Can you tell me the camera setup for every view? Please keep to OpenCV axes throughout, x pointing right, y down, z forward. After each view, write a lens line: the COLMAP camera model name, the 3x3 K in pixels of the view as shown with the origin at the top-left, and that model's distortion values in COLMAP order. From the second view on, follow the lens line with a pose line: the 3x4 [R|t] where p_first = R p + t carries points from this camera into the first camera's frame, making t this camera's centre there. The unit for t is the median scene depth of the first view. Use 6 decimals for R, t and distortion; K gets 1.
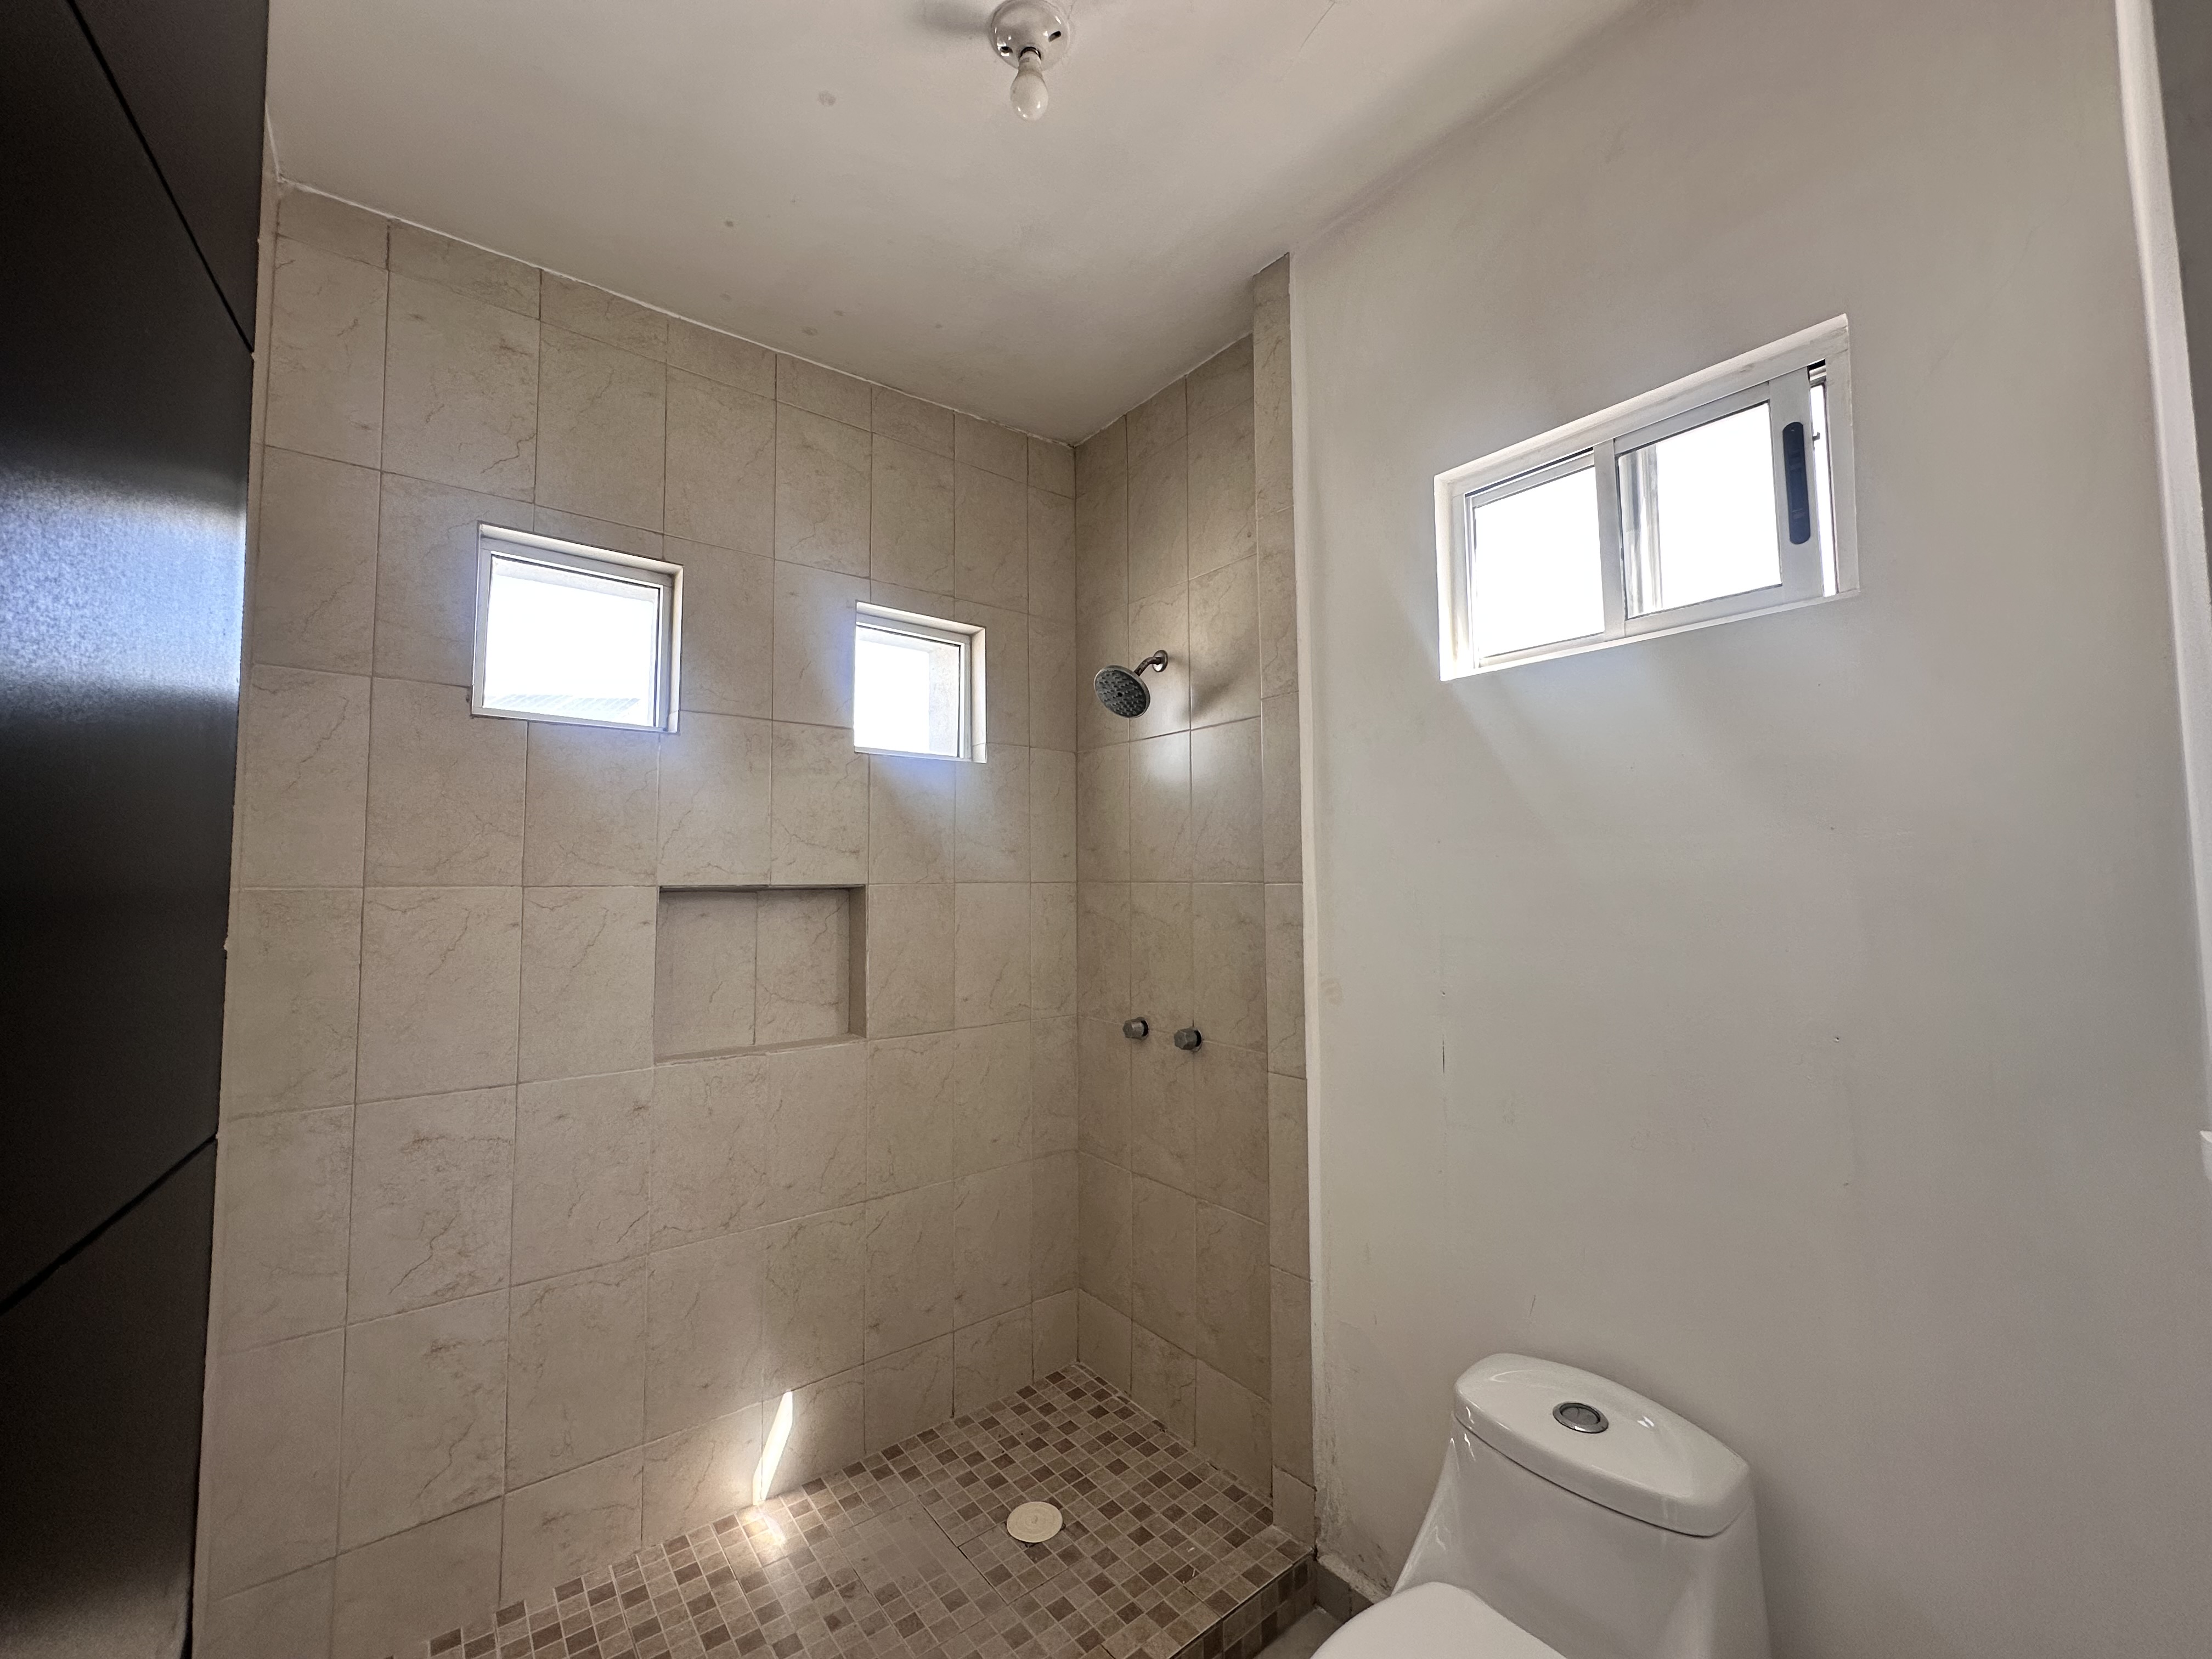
lens RADIAL K [[885.5, 0, 1102.6], [0, 885.5, 835.3], [0, 0, 1]] dist [0.001946, -0.000130]
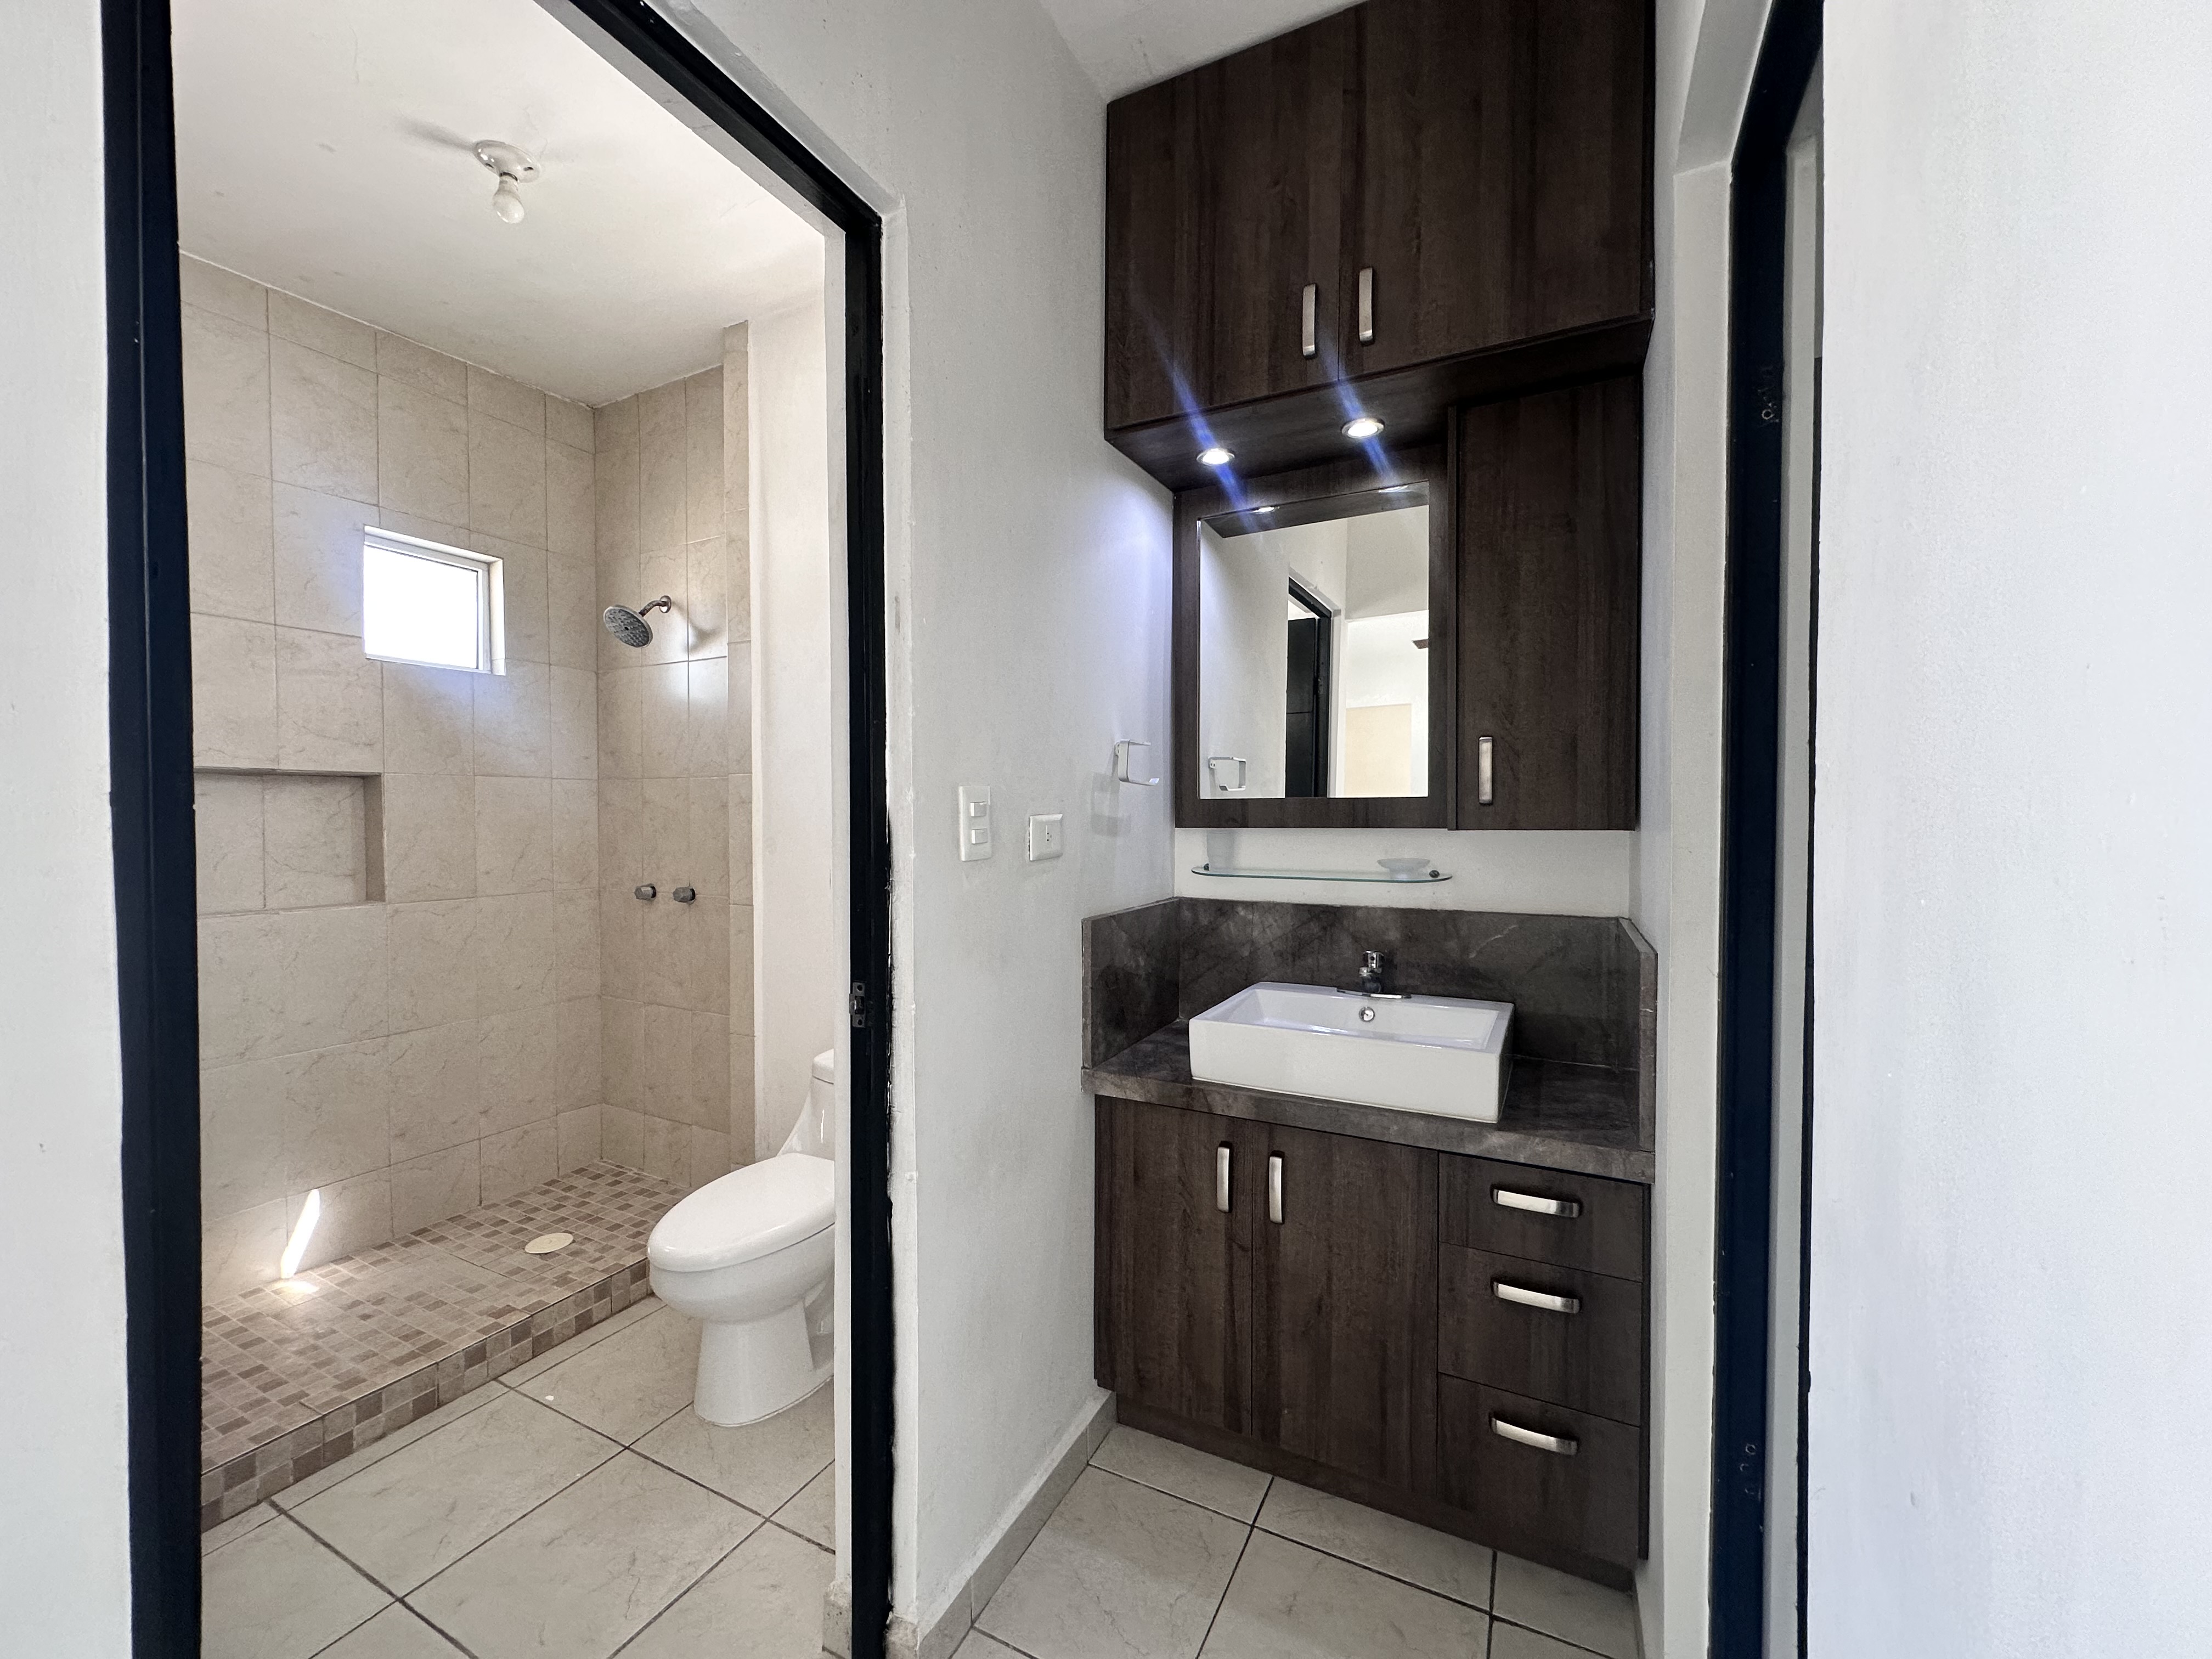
lens RADIAL K [[885.5, 0, 1100.0], [0, 885.5, 833.1], [0, 0, 1]] dist [0.001946, -0.000130]
pose [[0.913762, -0.002784, 0.406241, 0.126774], [-0.026522, 0.997434, 0.066493, 0.031858], [-0.405384, -0.071533, 0.911343, -0.468490]]
